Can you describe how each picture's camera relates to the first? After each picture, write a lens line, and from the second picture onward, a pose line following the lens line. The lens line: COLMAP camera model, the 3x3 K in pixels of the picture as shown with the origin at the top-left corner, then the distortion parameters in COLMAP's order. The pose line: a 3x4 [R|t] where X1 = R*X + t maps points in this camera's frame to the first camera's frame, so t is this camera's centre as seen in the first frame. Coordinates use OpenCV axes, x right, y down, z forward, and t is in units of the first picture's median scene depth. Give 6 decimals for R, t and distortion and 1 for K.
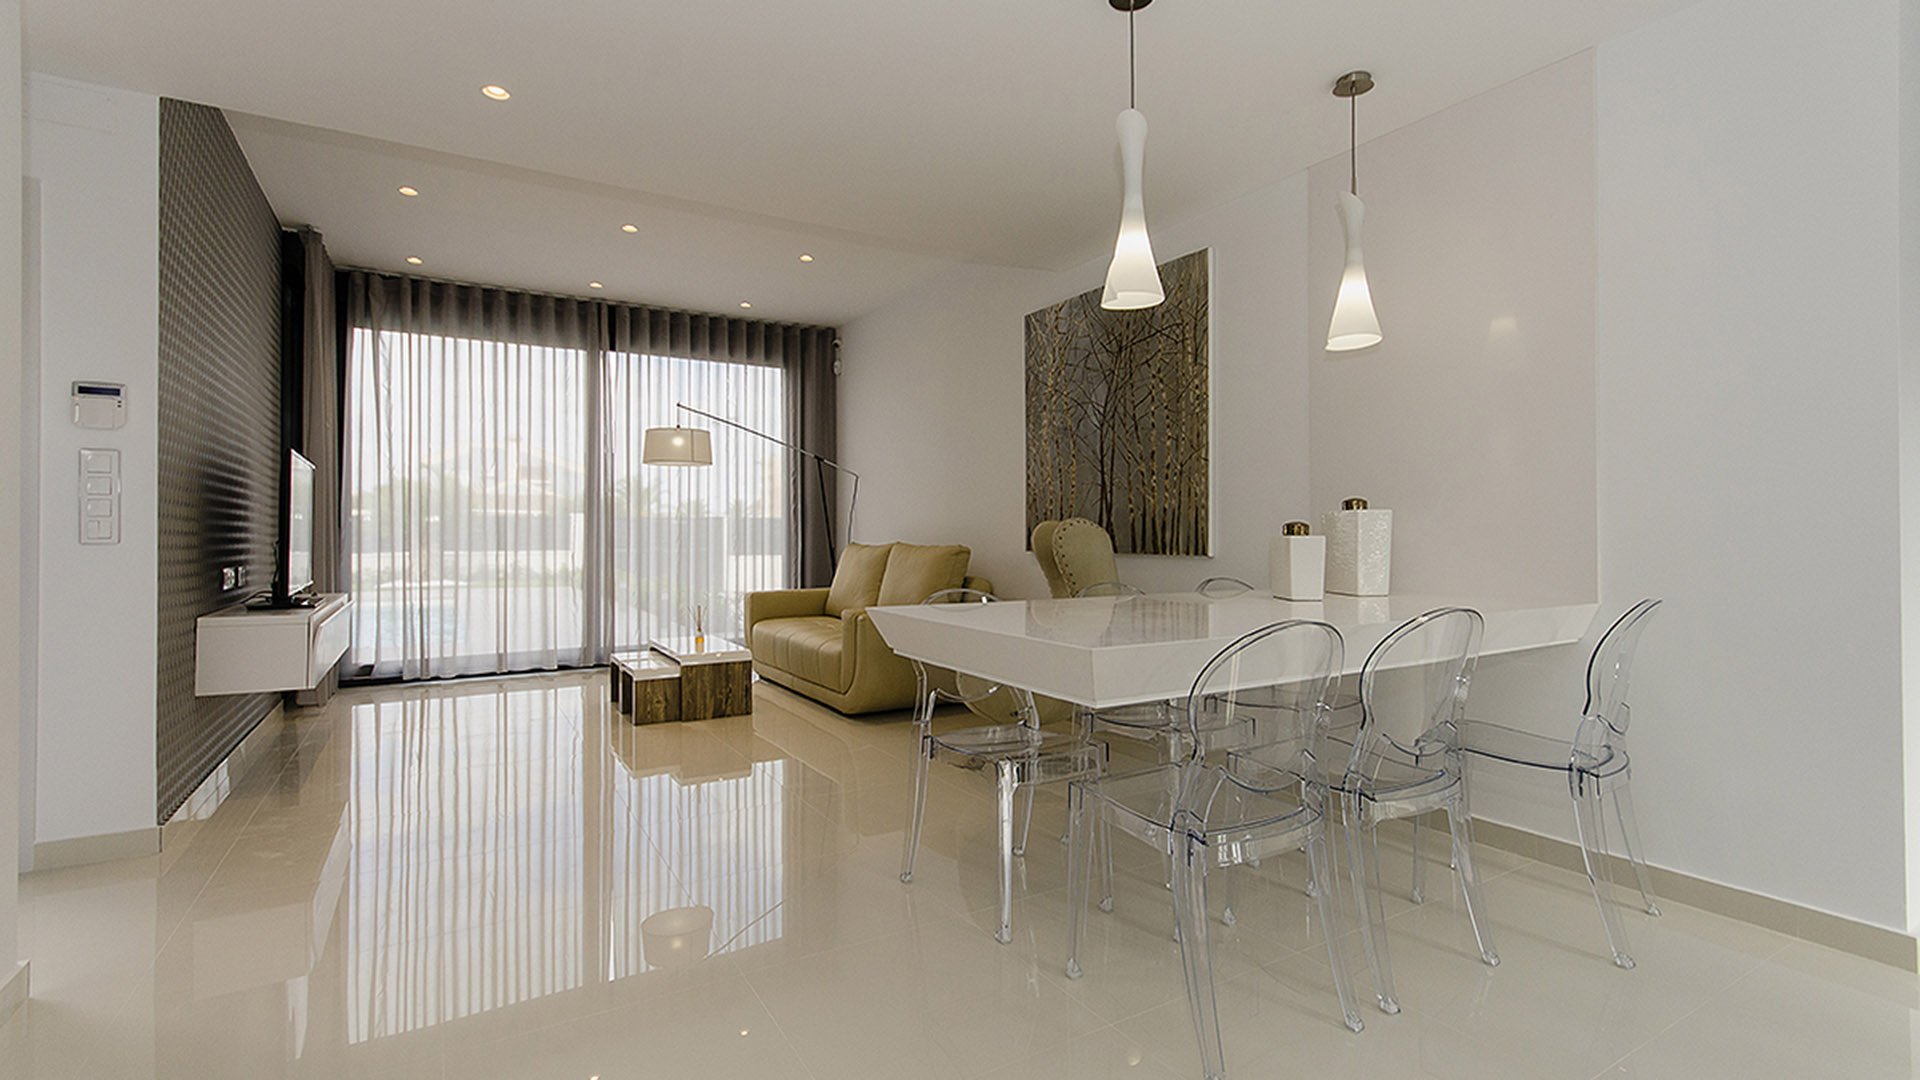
lens RADIAL K [[791.1, 0, 973.9], [0, 791.1, 502.2], [0, 0, 1]] dist [0.013340, -0.002102]
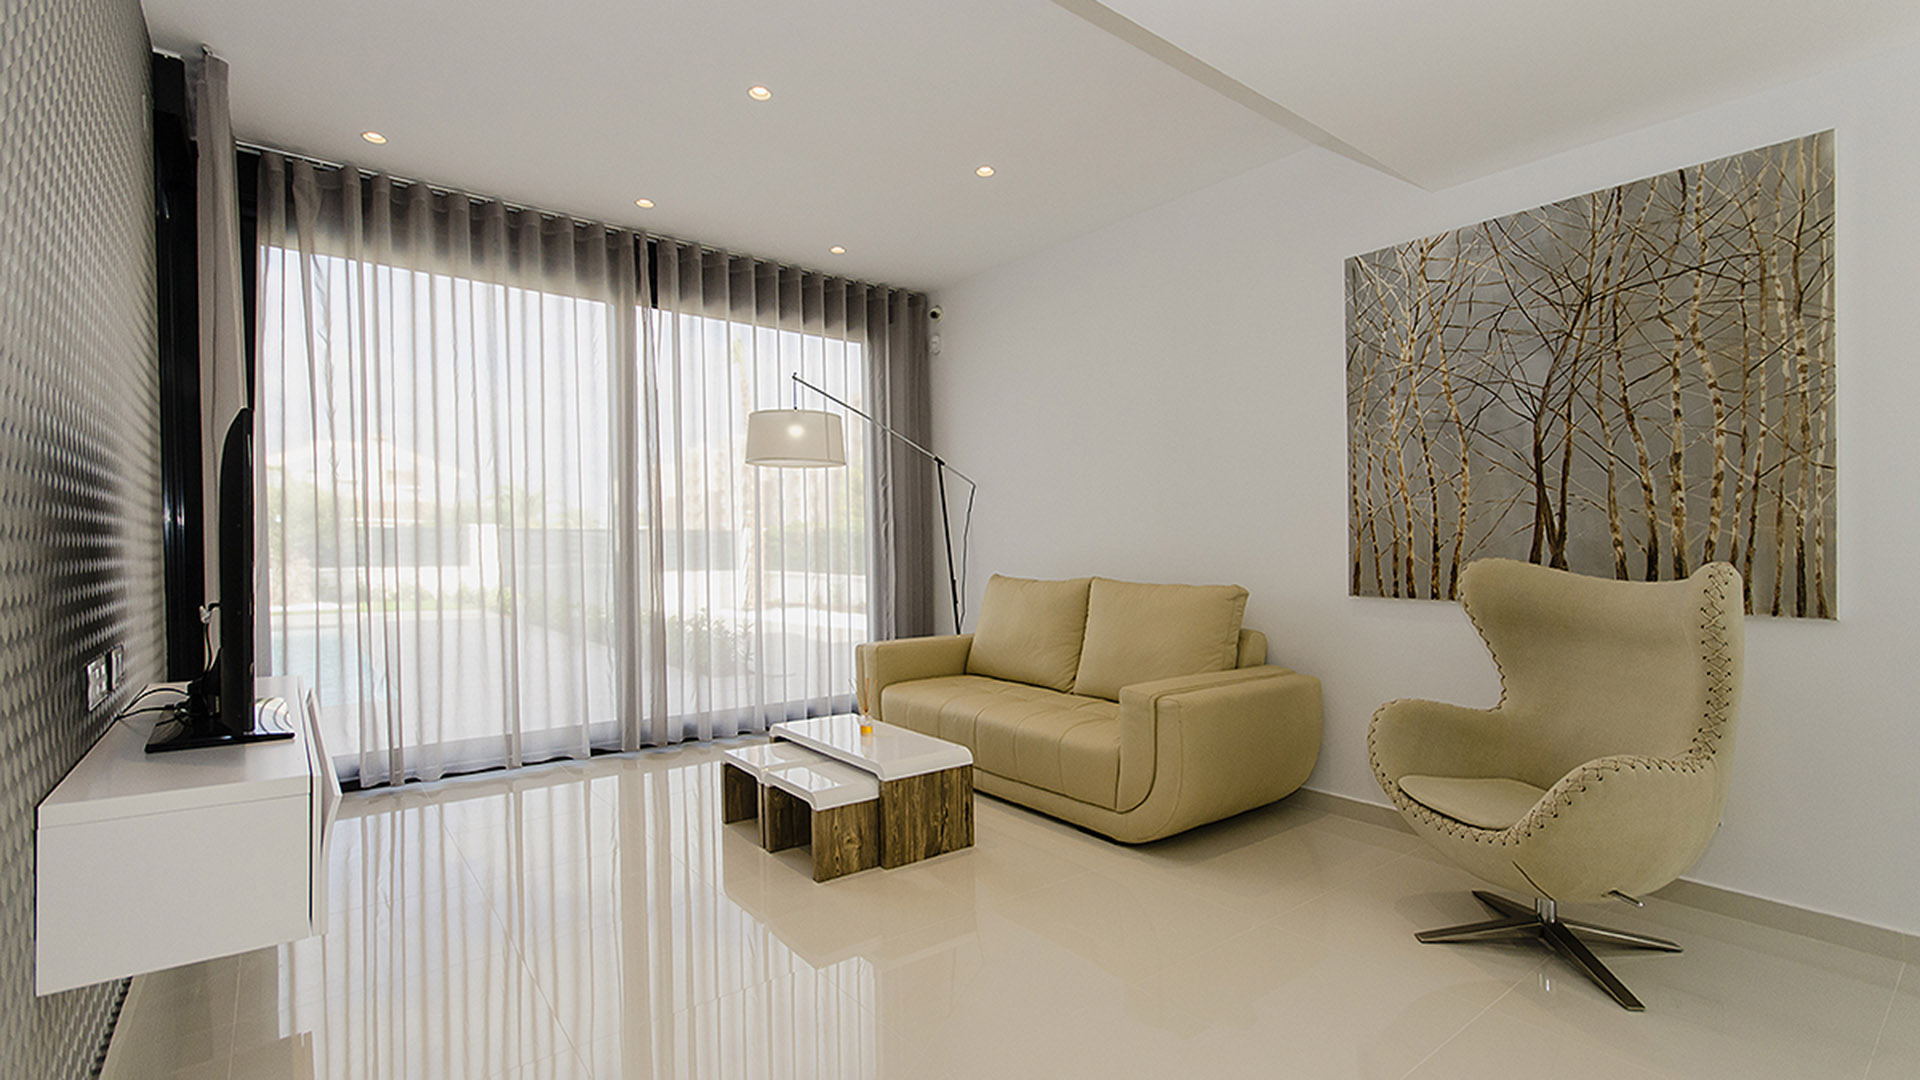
lens RADIAL K [[791.1, 0, 976.9], [0, 791.1, 527.4], [0, 0, 1]] dist [0.013340, -0.002102]
pose [[0.992312, 0.009933, 0.123358, -0.348677], [-0.011909, 0.999812, 0.015295, -0.005575], [-0.123183, -0.016646, 0.992244, 0.342283]]
